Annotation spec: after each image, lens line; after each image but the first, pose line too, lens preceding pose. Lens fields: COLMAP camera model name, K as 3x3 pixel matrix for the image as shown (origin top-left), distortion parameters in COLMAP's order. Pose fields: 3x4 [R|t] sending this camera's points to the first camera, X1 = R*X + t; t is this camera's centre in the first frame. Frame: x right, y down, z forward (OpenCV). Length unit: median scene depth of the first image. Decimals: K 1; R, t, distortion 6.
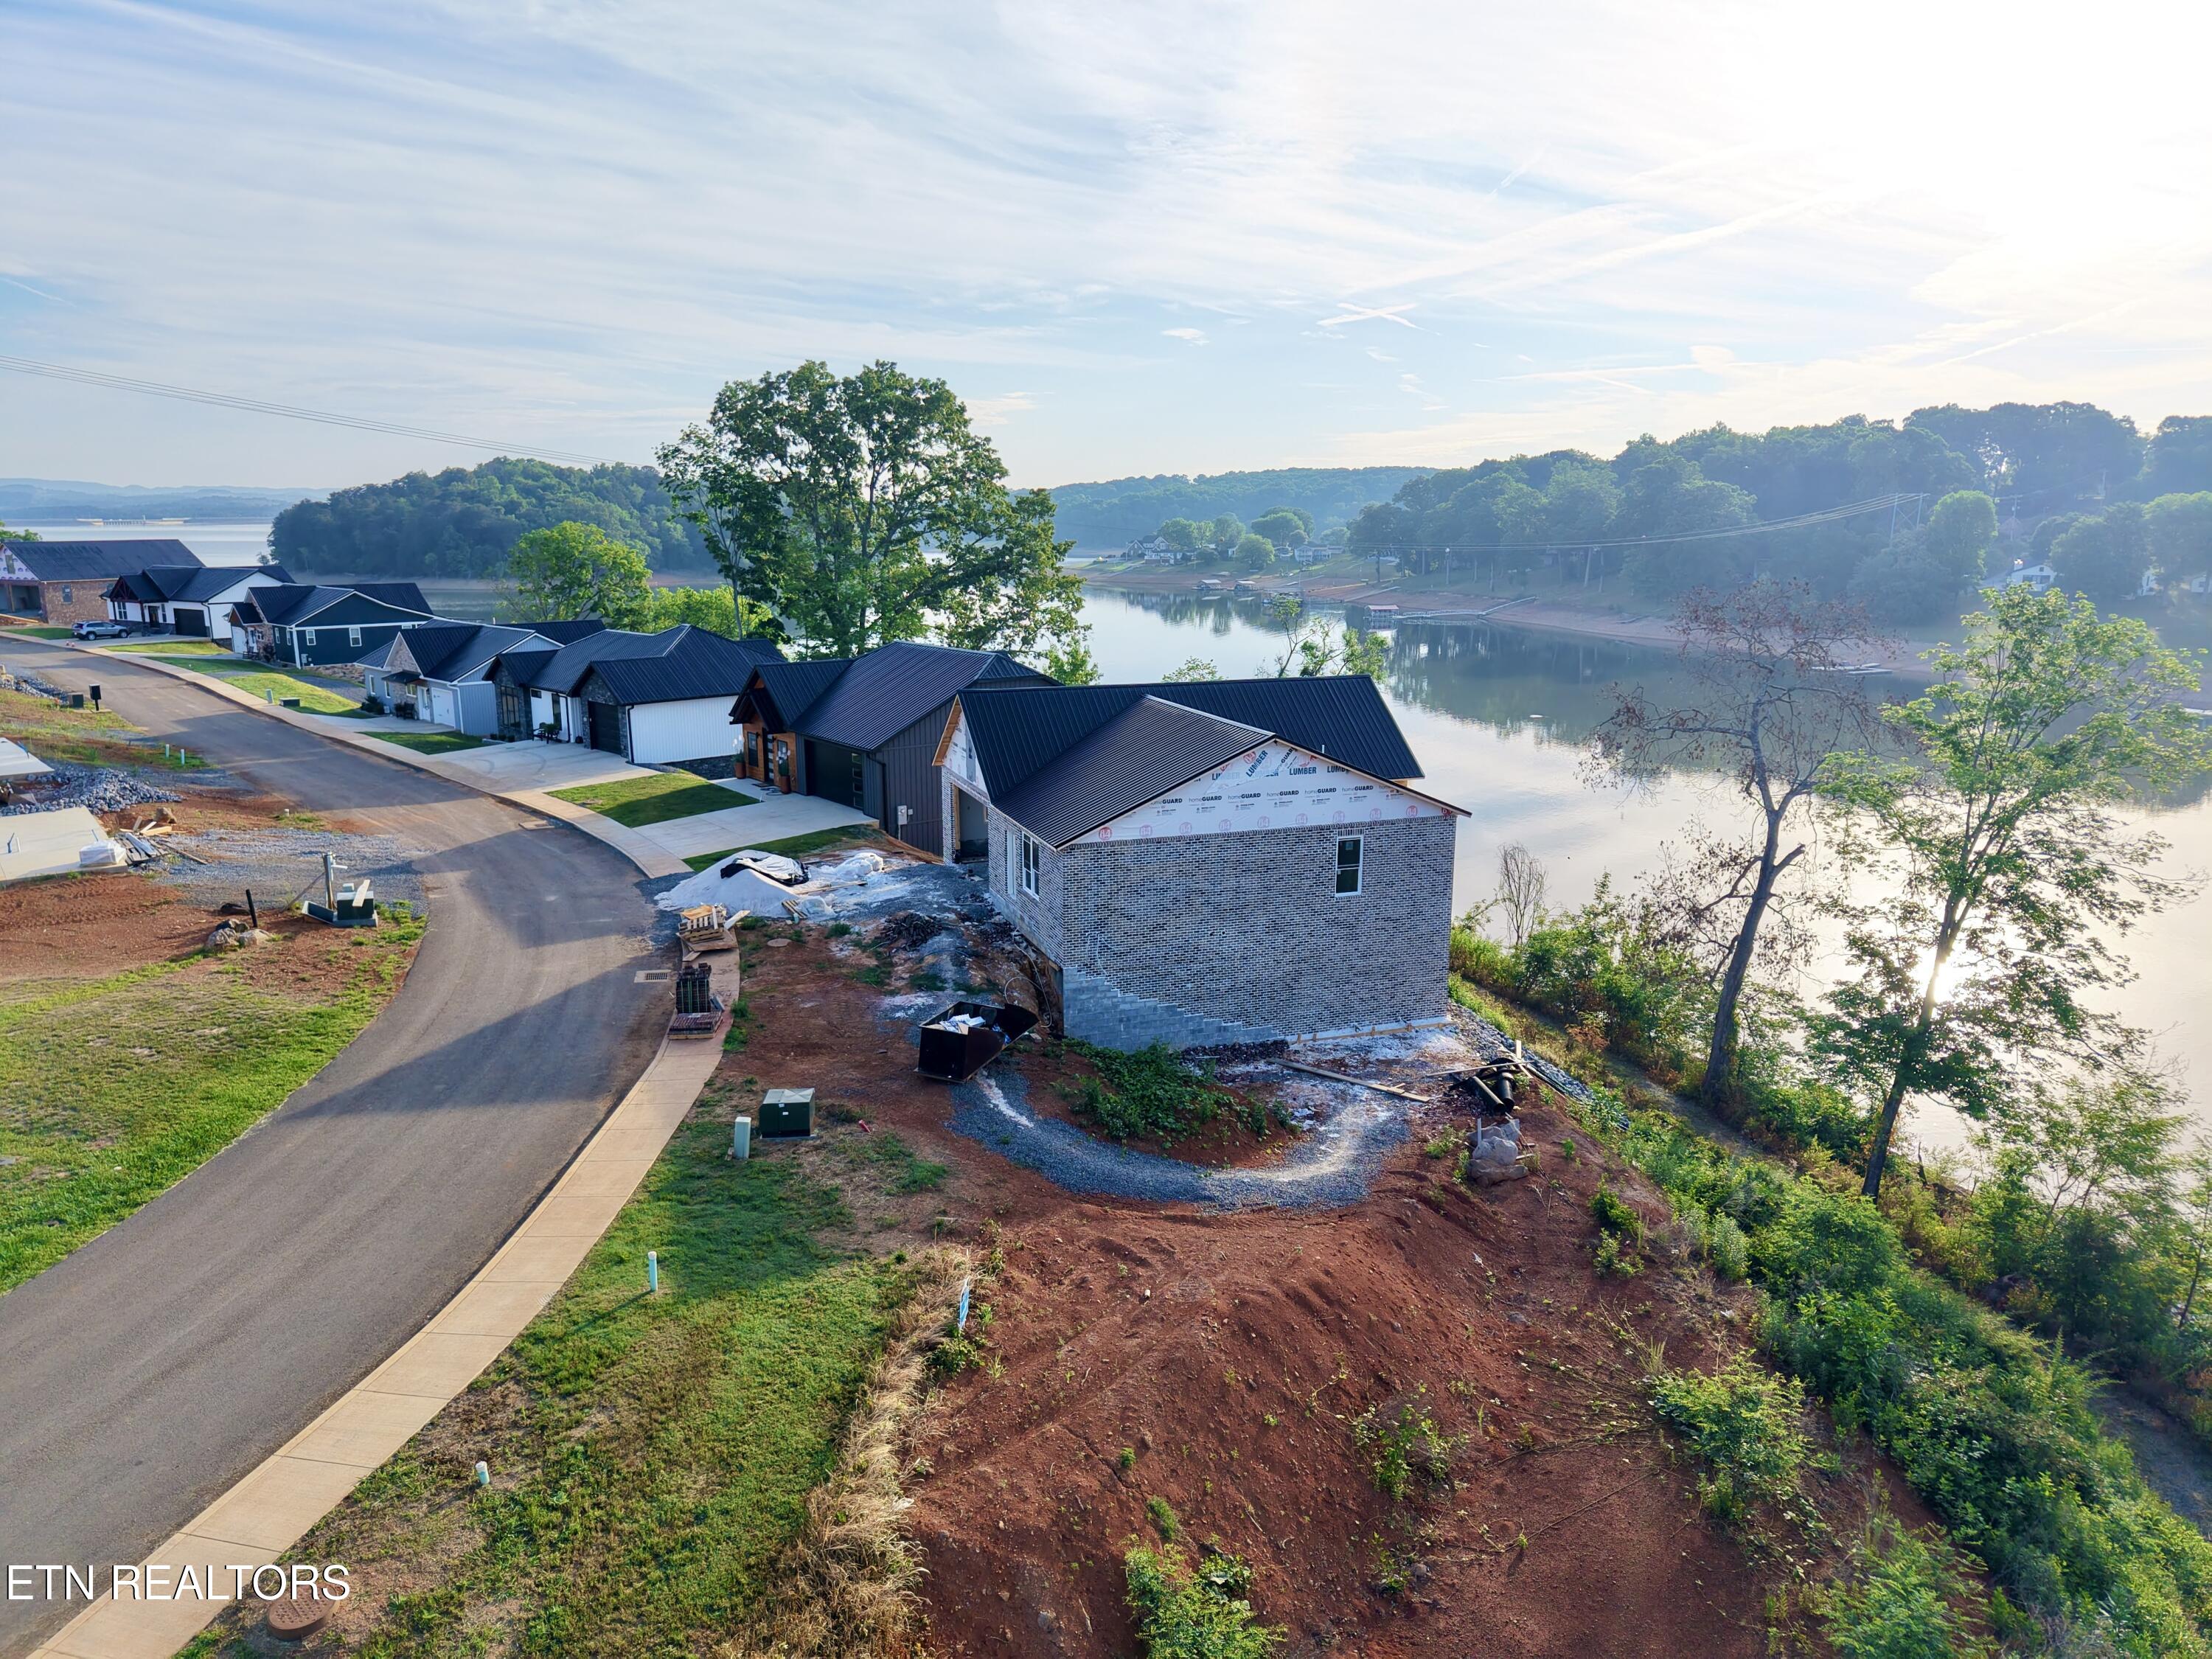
lens RADIAL K [[1471.0, 0, 1119.2], [0, 1471.0, 826.9], [0, 0, 1]] dist [0.020185, -0.008213]
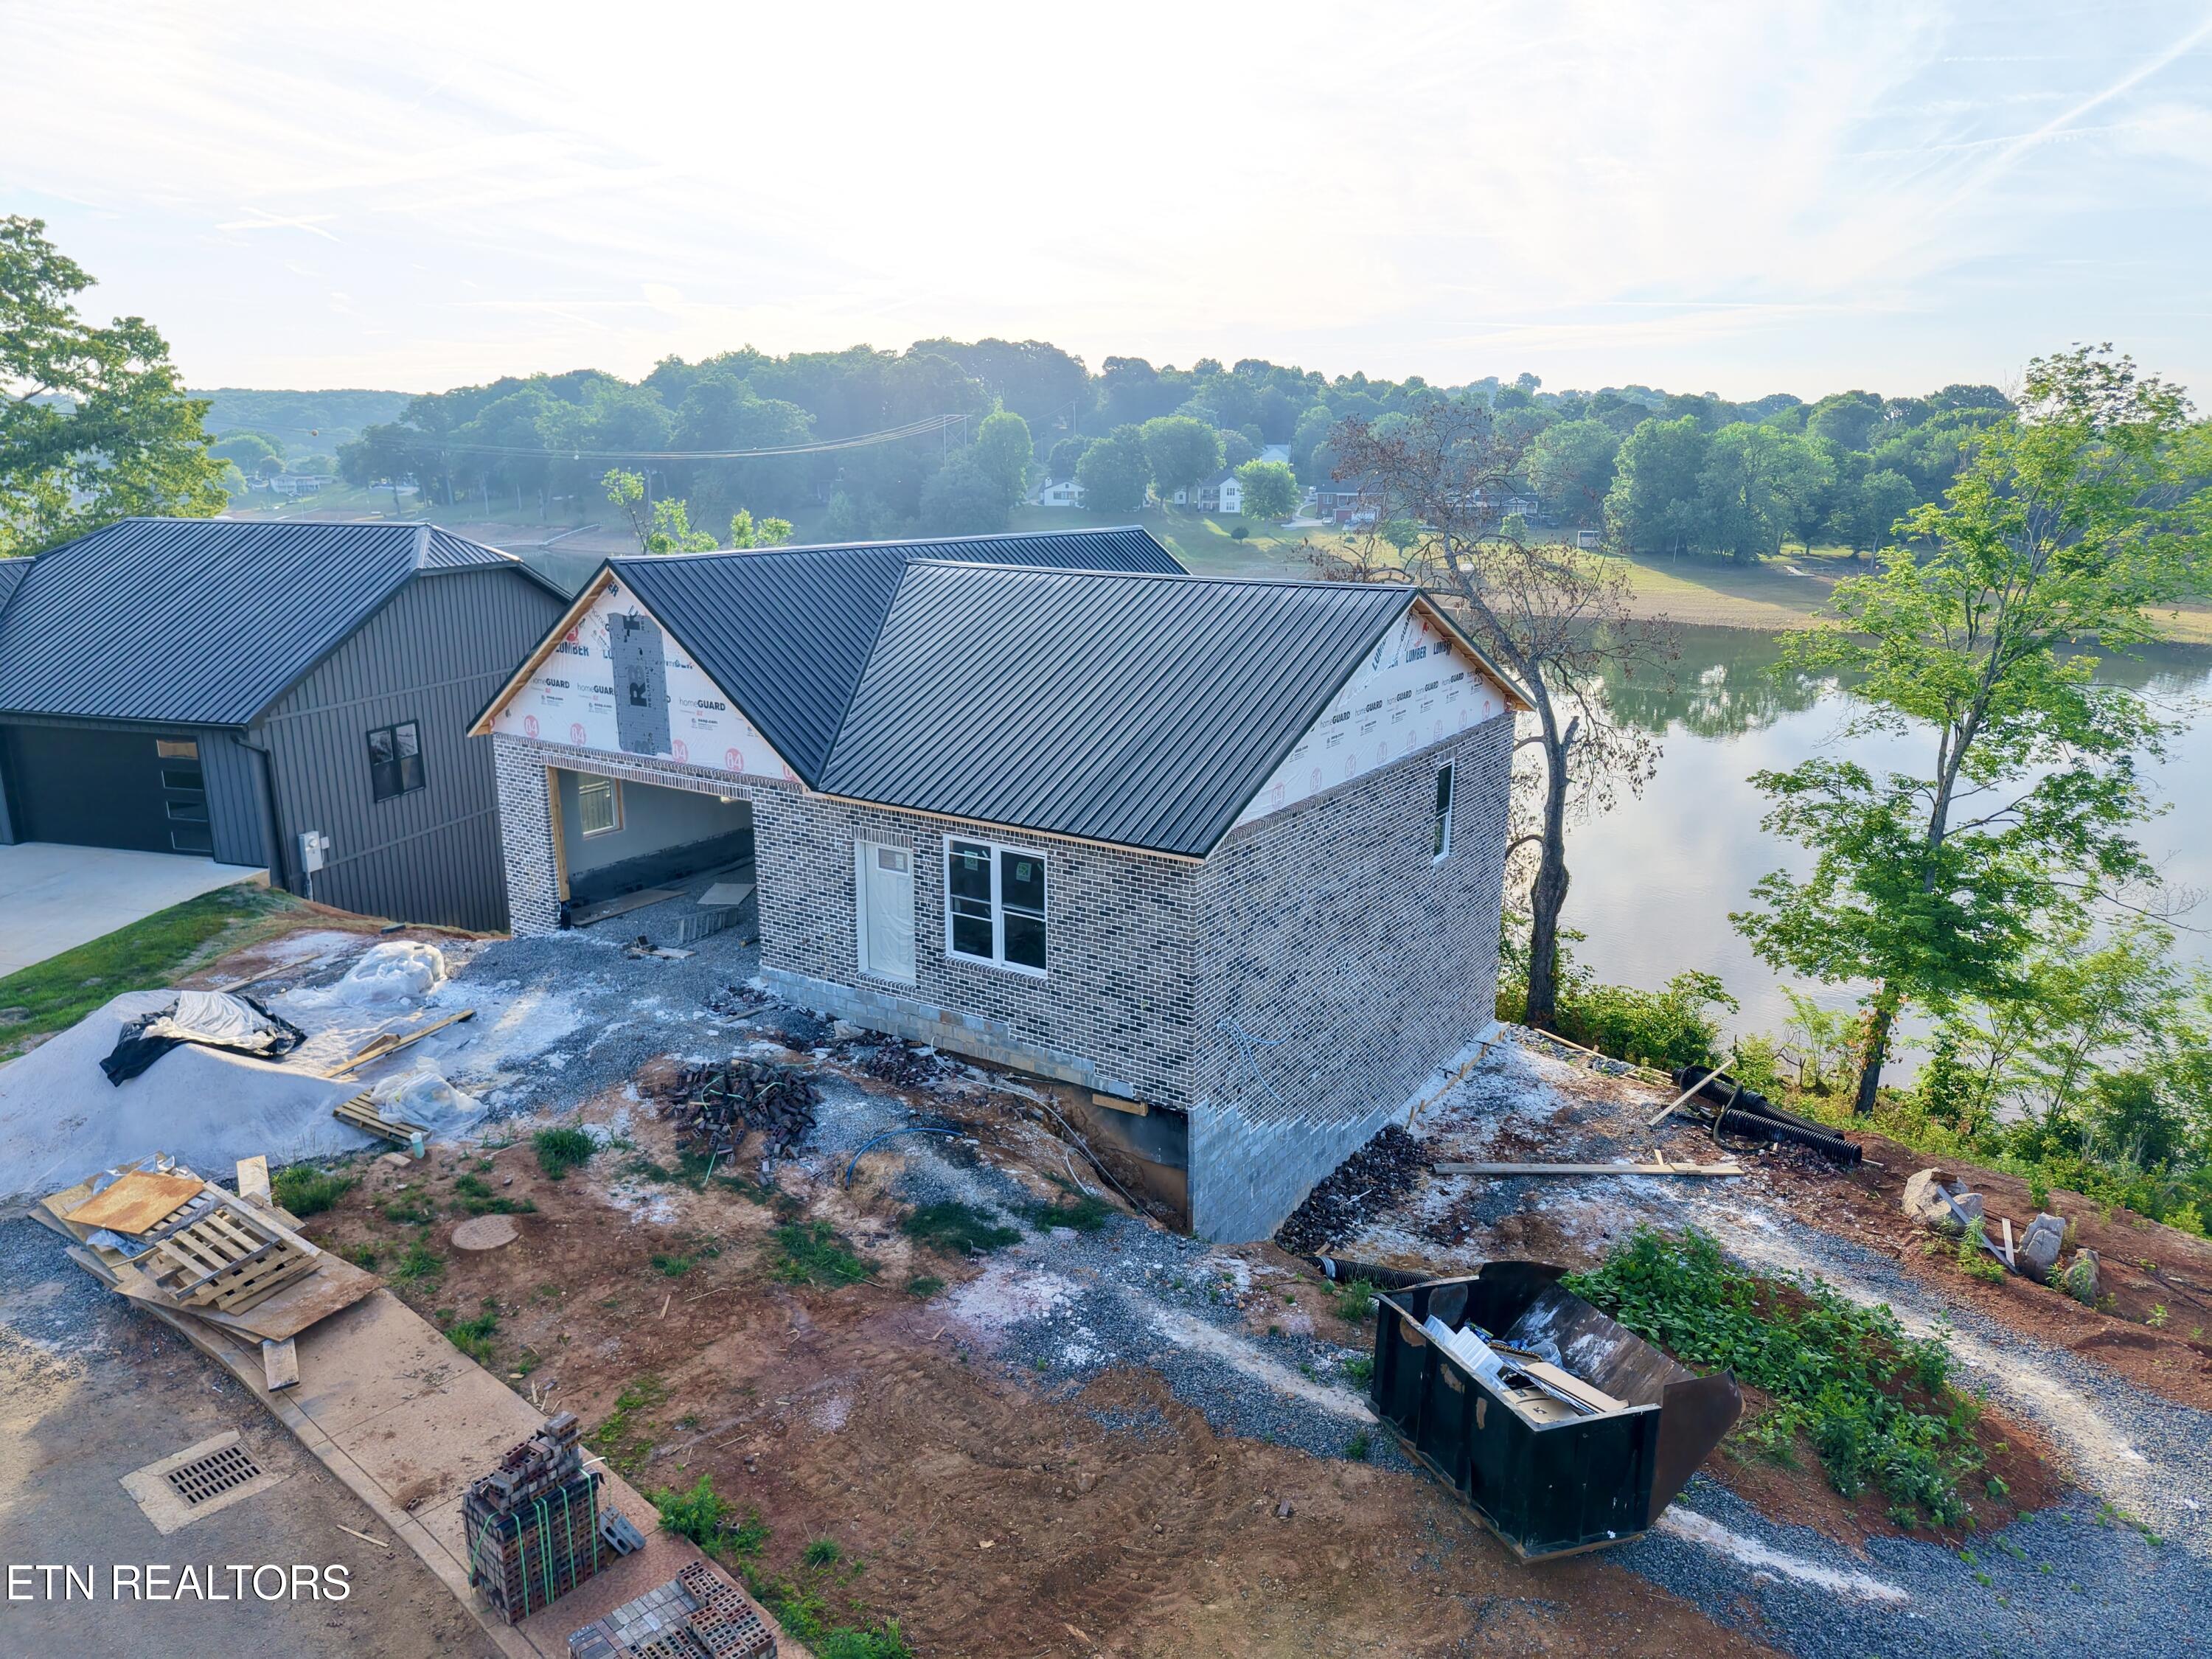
lens RADIAL K [[1480.7, 0, 1104.1], [0, 1480.7, 829.6], [0, 0, 1]] dist [0.006782, -0.006388]
pose [[0.801935, -0.146878, 0.579074, -0.042379], [0.122524, 0.989137, 0.081210, -0.004424], [-0.584711, 0.005825, 0.811220, 0.084130]]
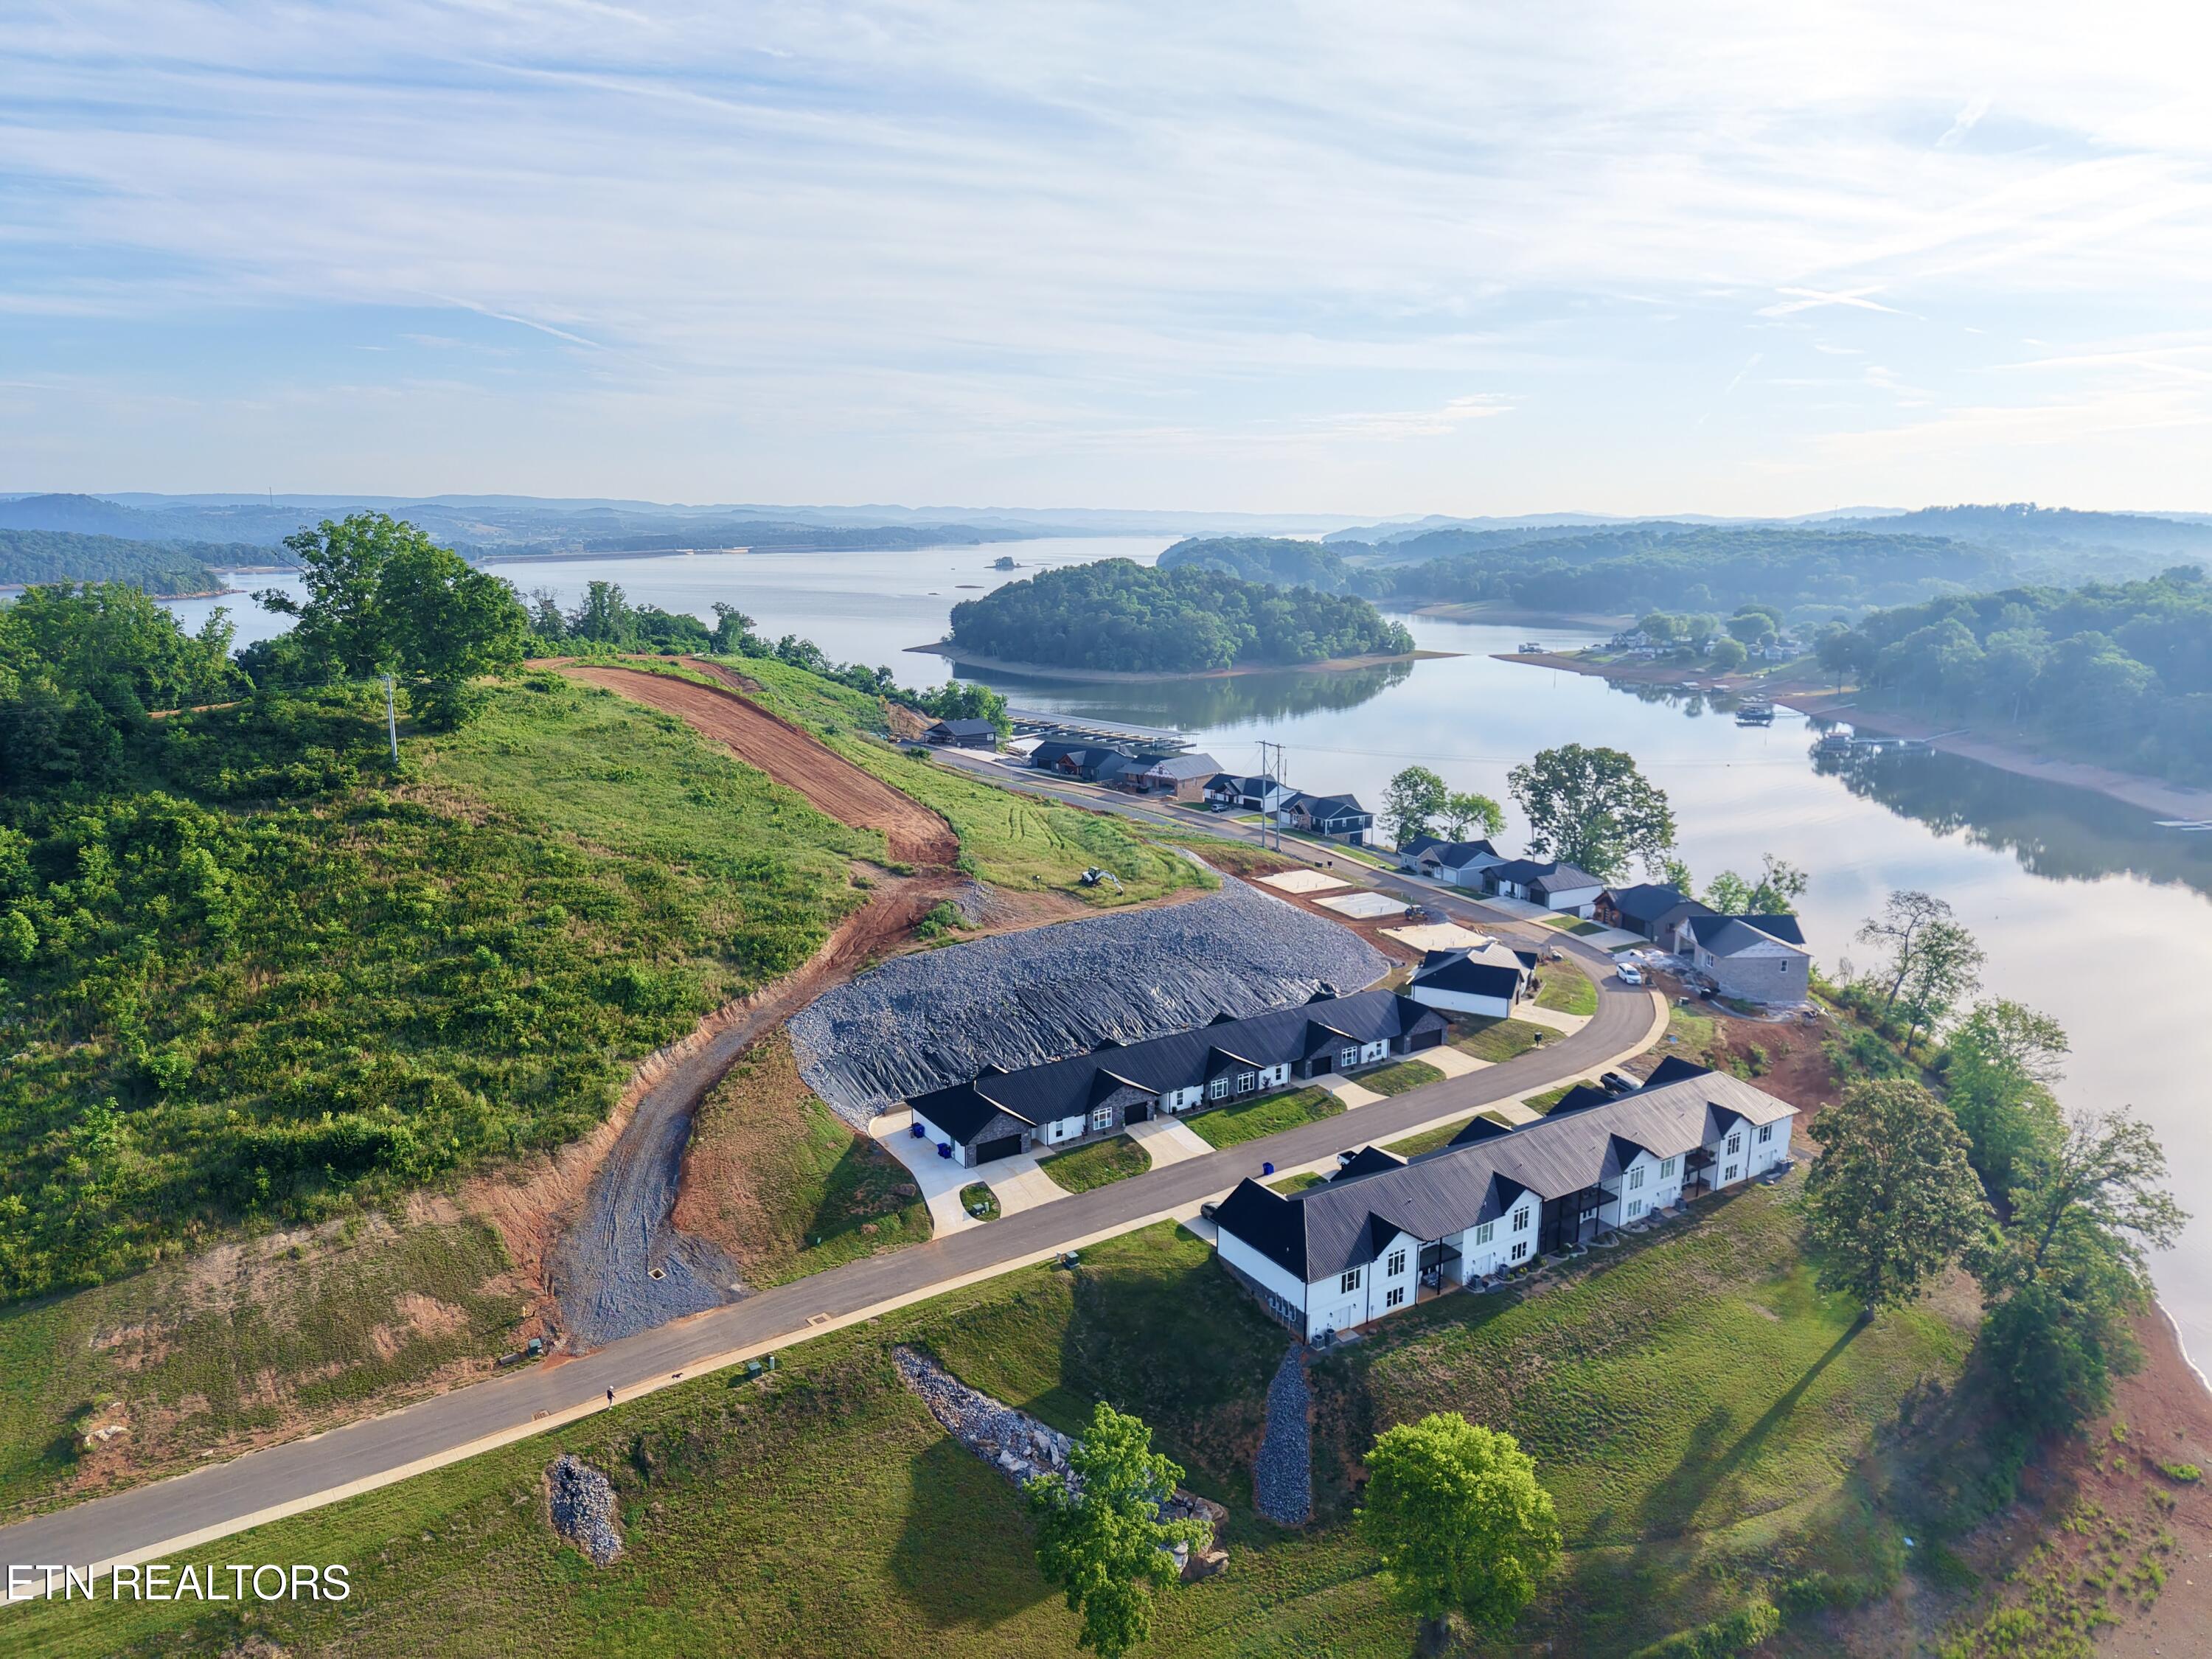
lens RADIAL K [[1480.7, 0, 1104.1], [0, 1480.7, 829.6], [0, 0, 1]] dist [0.006782, -0.006388]
pose [[0.956786, 0.054113, -0.285714, -0.088325], [-0.055497, 0.998454, 0.003254, -0.045231], [0.285449, 0.012743, 0.958309, -0.620813]]
